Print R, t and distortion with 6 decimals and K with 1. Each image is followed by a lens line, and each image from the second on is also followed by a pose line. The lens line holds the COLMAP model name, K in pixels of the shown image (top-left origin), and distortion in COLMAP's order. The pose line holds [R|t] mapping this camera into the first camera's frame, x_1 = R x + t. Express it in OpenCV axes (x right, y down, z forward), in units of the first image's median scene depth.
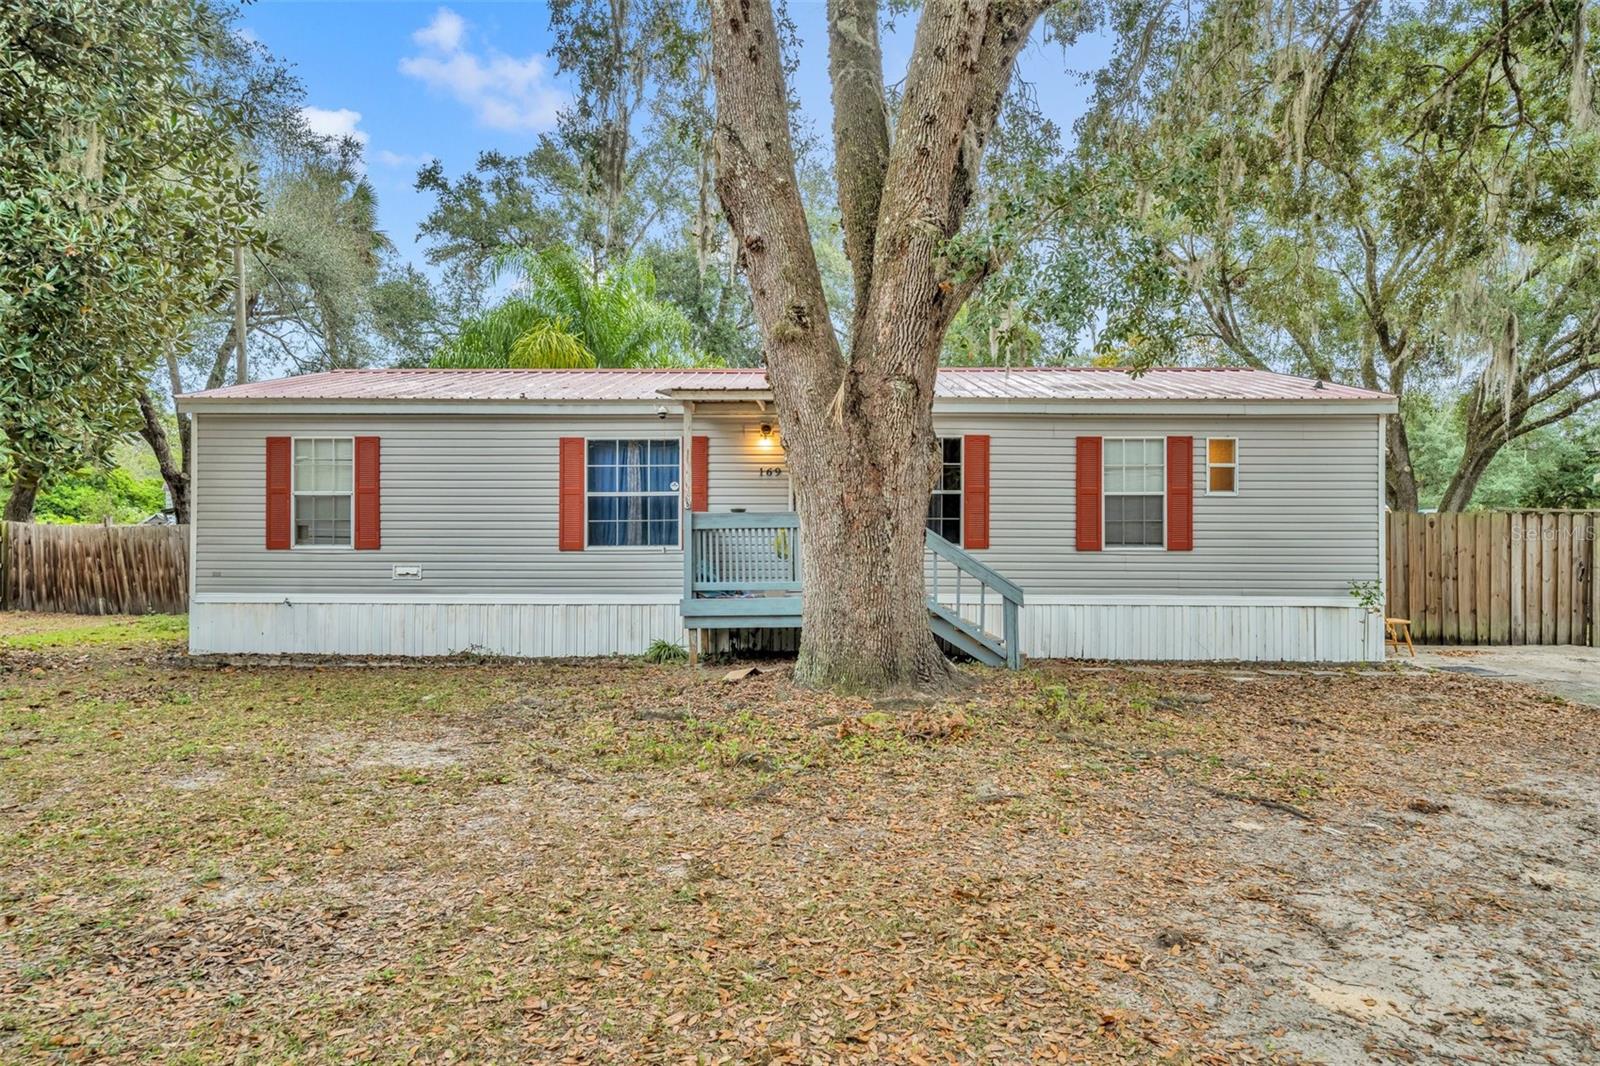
lens RADIAL K [[750.3, 0, 795.7], [0, 750.3, 531.4], [0, 0, 1]] dist [-0.000133, -0.000060]
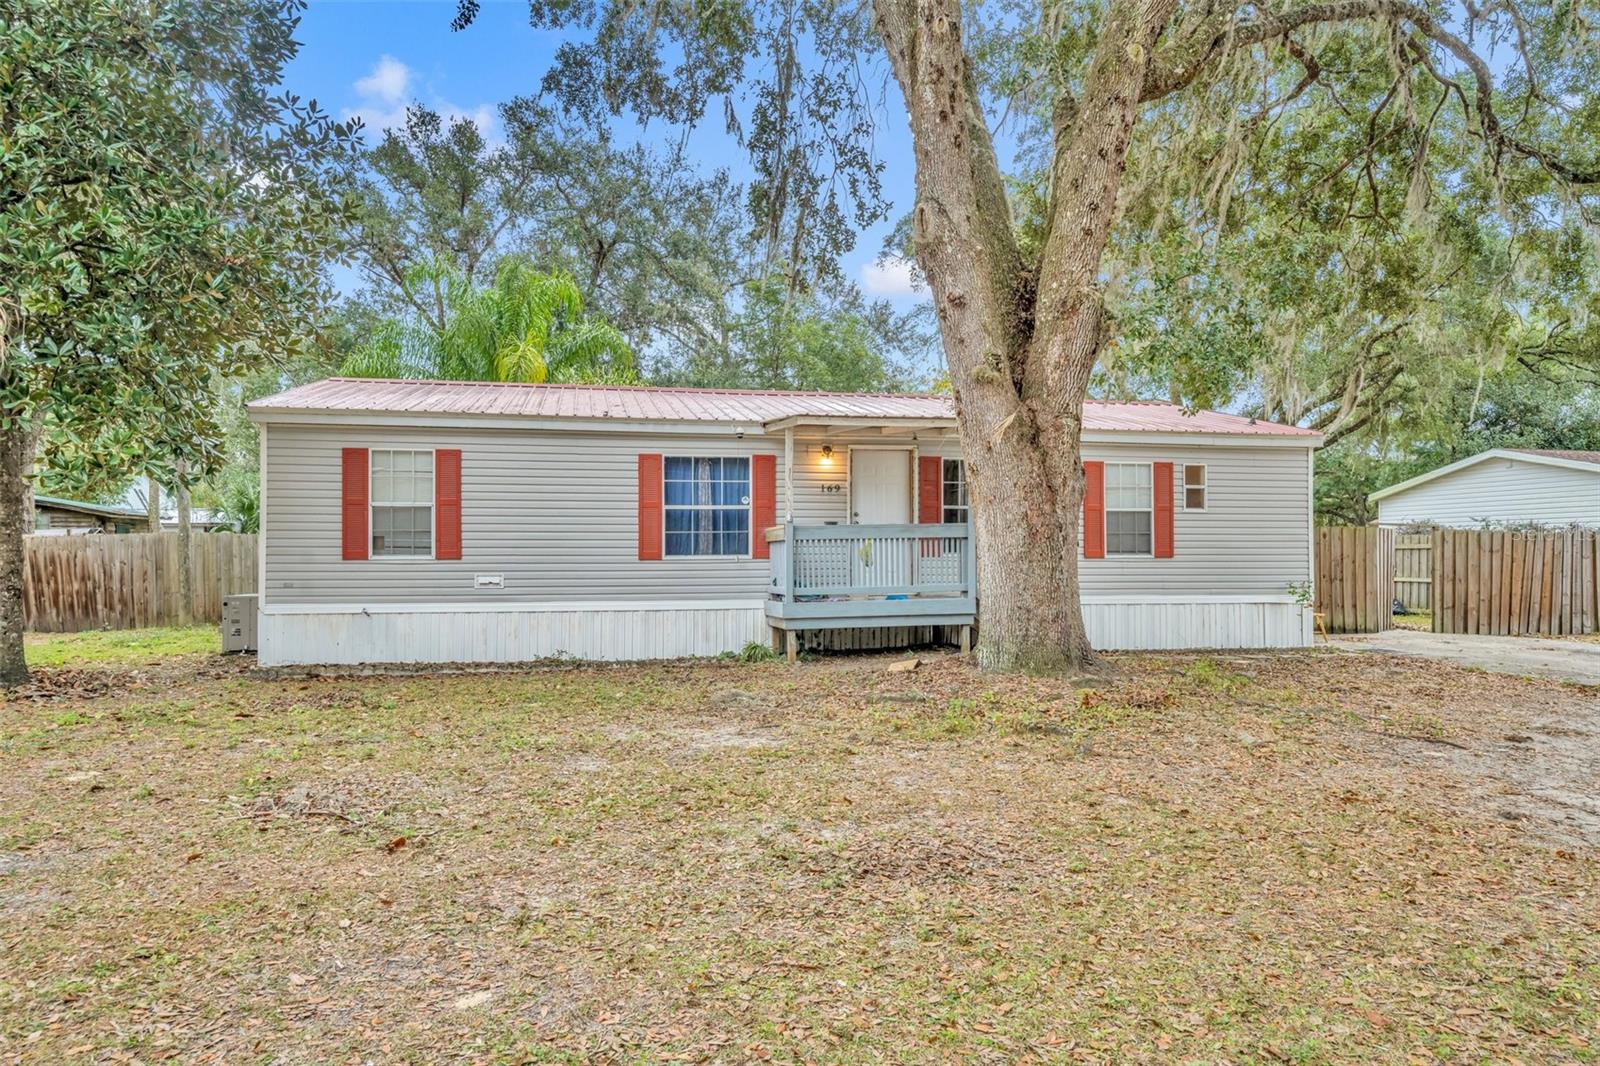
lens RADIAL K [[727.9, 0, 772.9], [0, 727.9, 536.5], [0, 0, 1]] dist [-0.000479, -0.000108]
pose [[0.987840, 0.000861, 0.155469, -0.286554], [0.000280, 0.999973, -0.007315, -0.000113], [-0.155471, 0.007270, 0.987814, -0.049834]]
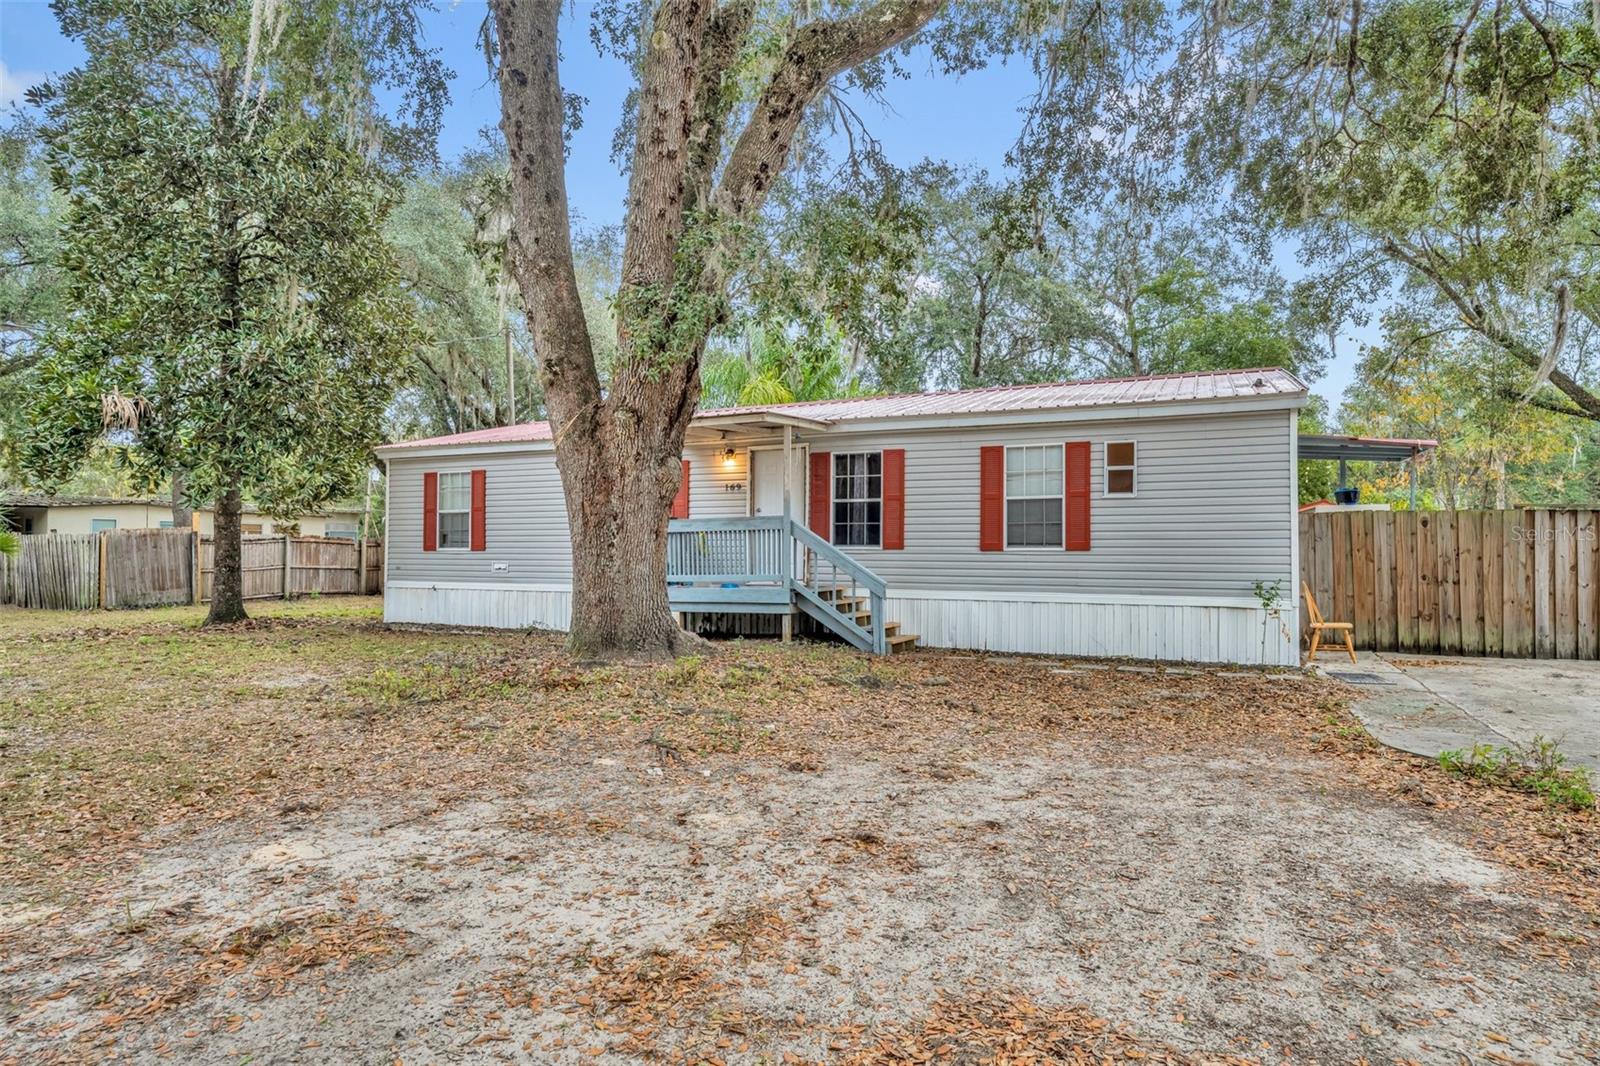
lens RADIAL K [[643.8, 0, 798.2], [0, 643.8, 535.0], [0, 0, 1]] dist [-0.001153, -0.000096]
pose [[0.957969, -0.007340, -0.286777, 0.398373], [0.004511, 0.999934, -0.010525, 0.011400], [0.286835, 0.008789, 0.957940, 0.026356]]
